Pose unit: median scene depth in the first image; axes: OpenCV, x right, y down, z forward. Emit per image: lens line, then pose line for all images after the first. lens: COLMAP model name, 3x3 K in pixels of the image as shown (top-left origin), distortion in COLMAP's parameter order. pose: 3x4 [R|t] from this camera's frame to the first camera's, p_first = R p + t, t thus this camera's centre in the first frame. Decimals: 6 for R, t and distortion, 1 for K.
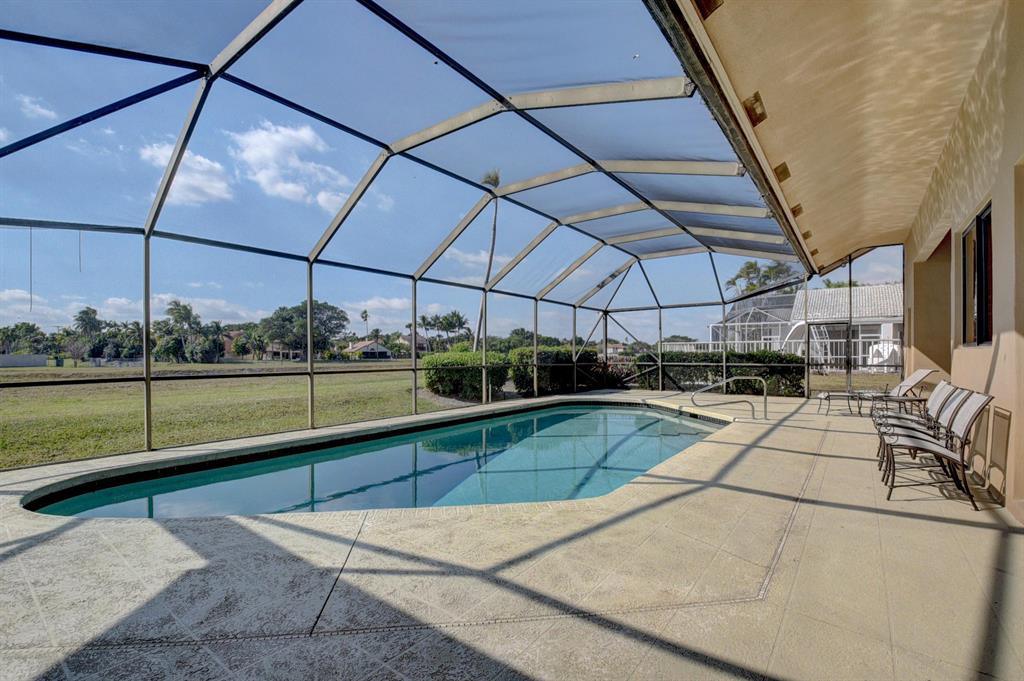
lens RADIAL K [[450.8, 0, 516.5], [0, 450.8, 355.9], [0, 0, 1]] dist [0.000095, -0.013172]
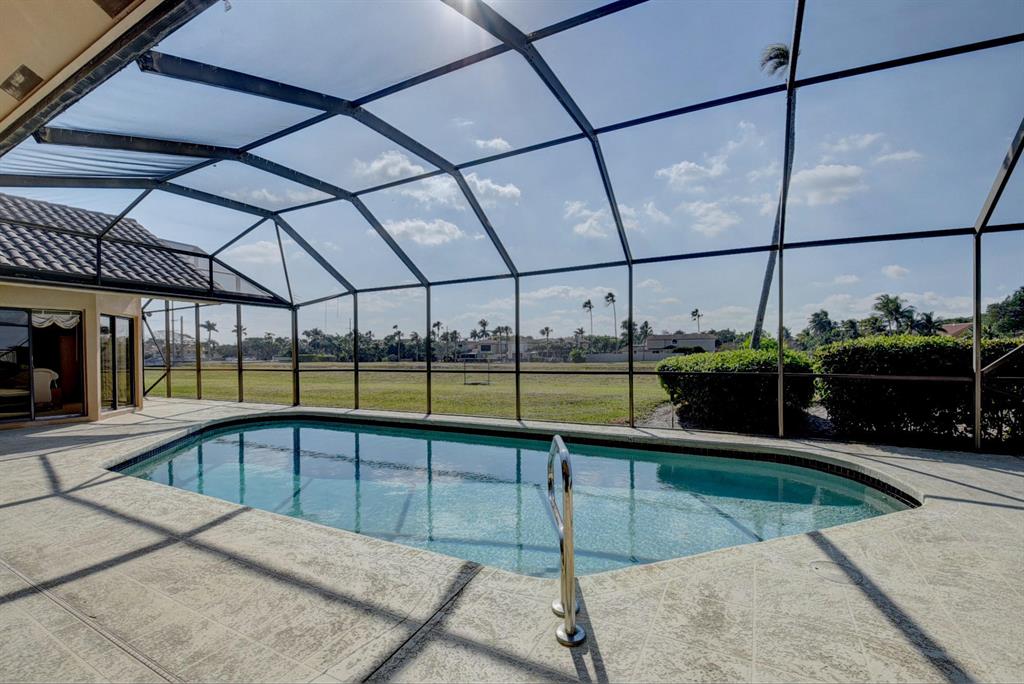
lens RADIAL K [[450.8, 0, 516.5], [0, 450.8, 357.4], [0, 0, 1]] dist [0.000095, -0.013172]
pose [[0.153335, 0.002266, -0.988172, 0.481271], [0.008518, 0.999957, 0.003615, -0.004033], [0.988138, -0.008972, 0.153309, 0.559752]]
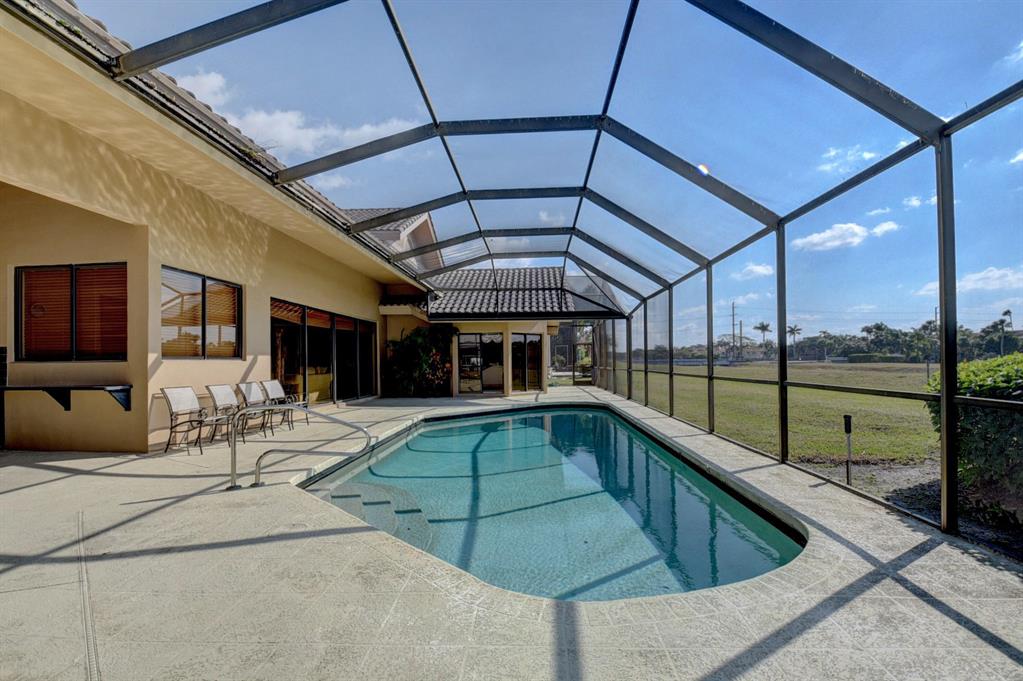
lens RADIAL K [[450.4, 0, 516.0], [0, 450.4, 355.9], [0, 0, 1]] dist [0.000095, -0.013172]
pose [[-0.827275, 0.001723, -0.561794, 0.352629], [0.009150, 0.999904, -0.010408, -0.003218], [0.561722, -0.013750, -0.827212, 0.987415]]
